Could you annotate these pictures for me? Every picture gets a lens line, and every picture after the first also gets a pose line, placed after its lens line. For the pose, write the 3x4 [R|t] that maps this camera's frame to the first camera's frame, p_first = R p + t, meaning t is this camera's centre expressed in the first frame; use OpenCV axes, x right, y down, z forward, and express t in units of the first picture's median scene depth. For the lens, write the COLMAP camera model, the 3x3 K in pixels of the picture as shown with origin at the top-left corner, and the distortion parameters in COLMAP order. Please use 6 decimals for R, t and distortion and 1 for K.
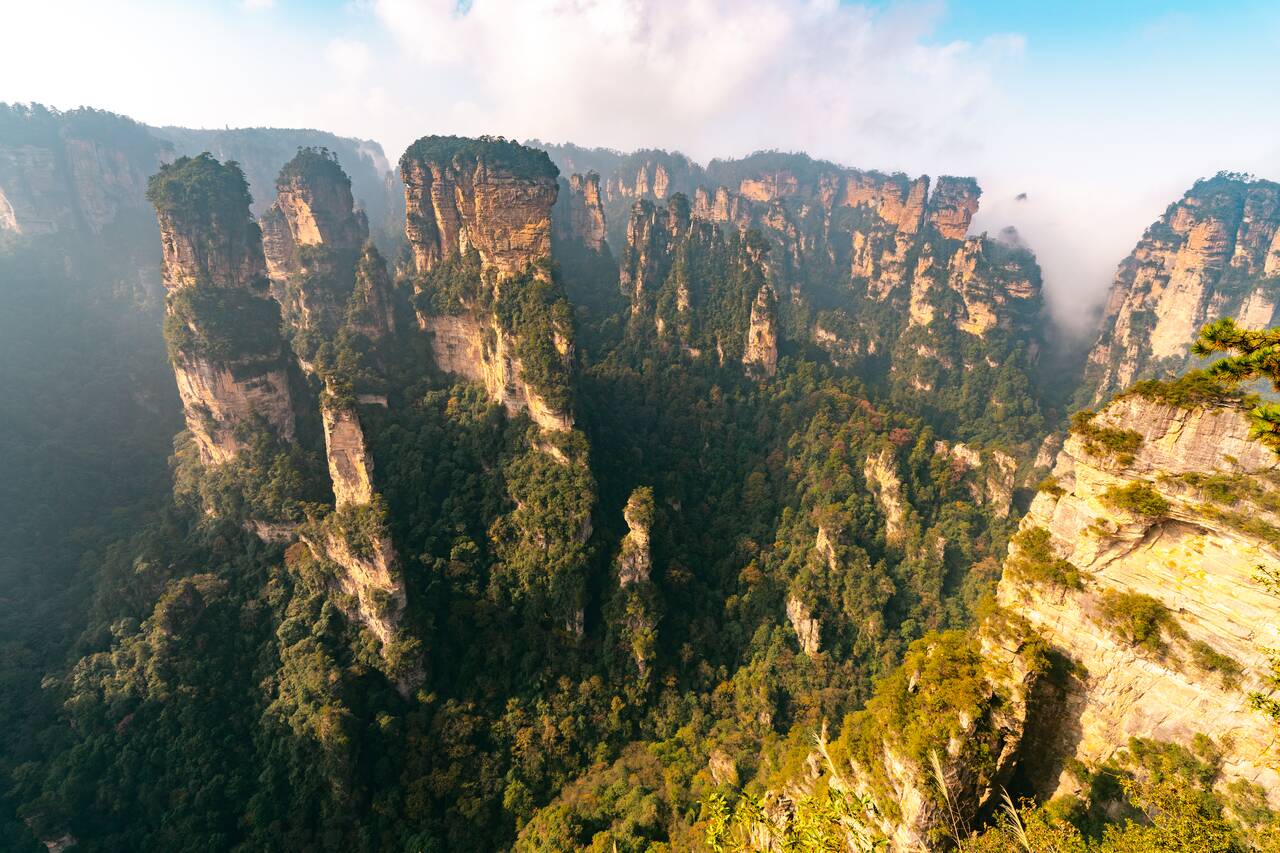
lens RADIAL K [[579.2, 0, 638.8], [0, 579.2, 424.3], [0, 0, 1]] dist [-0.001321, 0.000059]
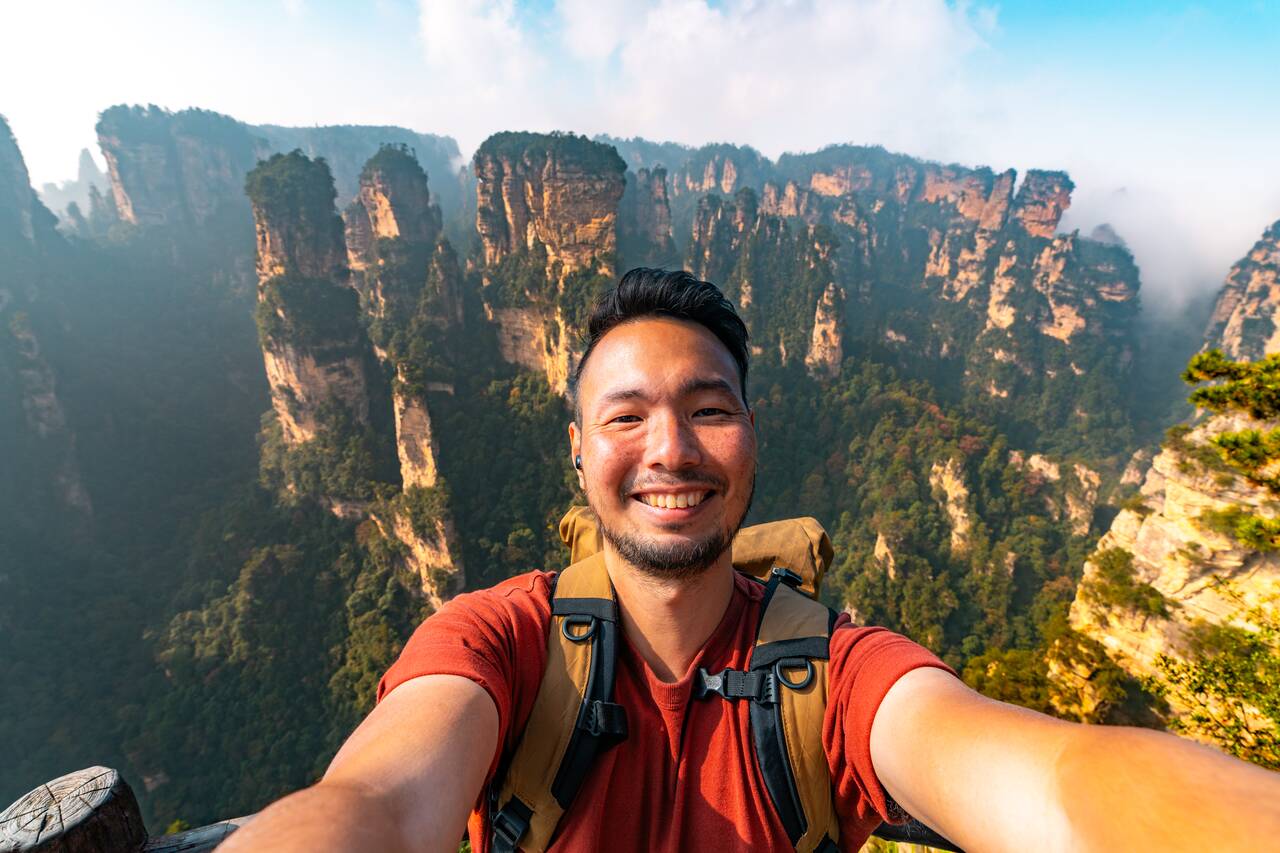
lens RADIAL K [[580.8, 0, 640.0], [0, 580.8, 426.5], [0, 0, 1]] dist [0.000425, 0.000364]
pose [[0.994462, 0.040032, -0.097171, 0.001265], [-0.038856, 0.999147, 0.013961, -0.000543], [0.097647, -0.010108, 0.995170, -0.004847]]
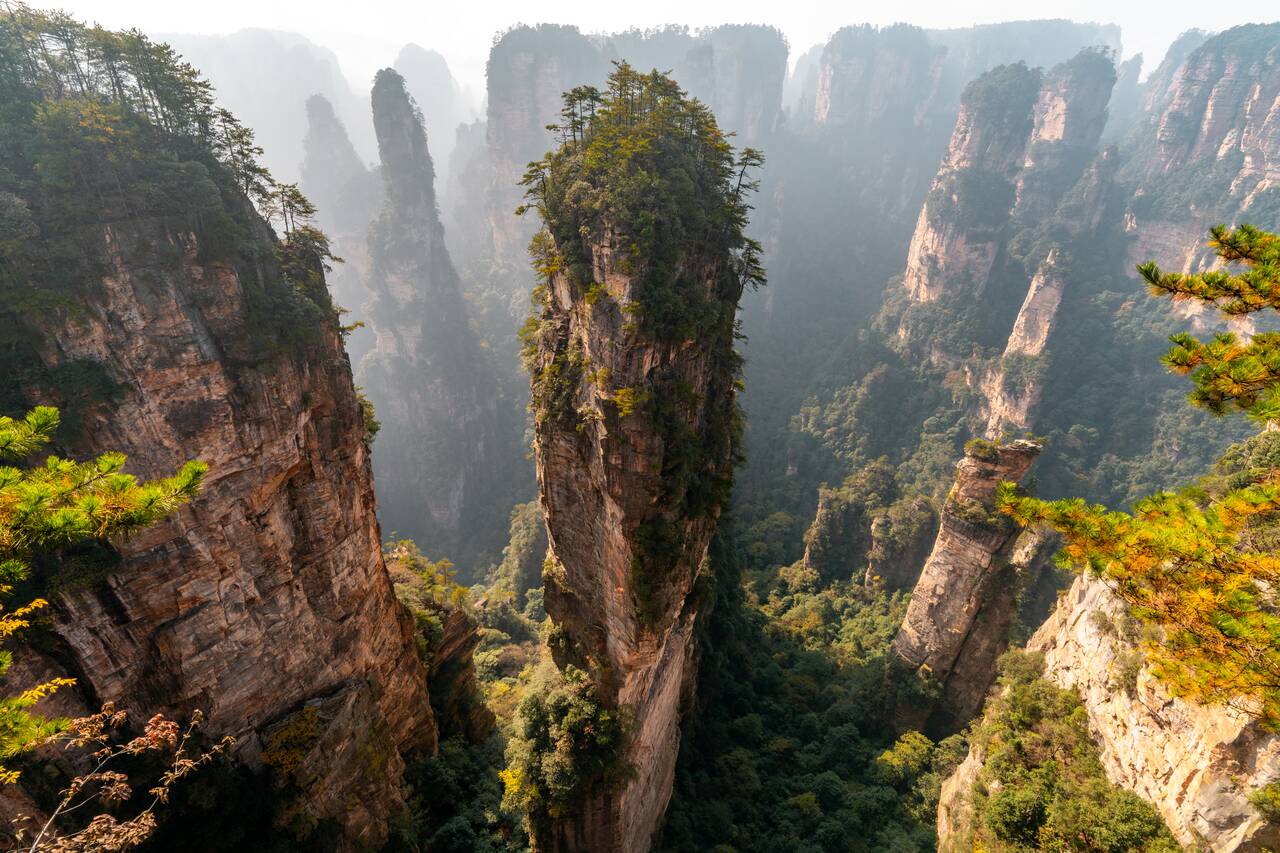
lens RADIAL K [[579.2, 0, 638.8], [0, 579.2, 424.3], [0, 0, 1]] dist [-0.001321, 0.000059]
pose [[0.578387, 0.393905, -0.714357, -0.003134], [-0.281512, 0.918277, 0.278420, 0.155825], [0.765649, 0.040066, 0.642009, -0.450437]]
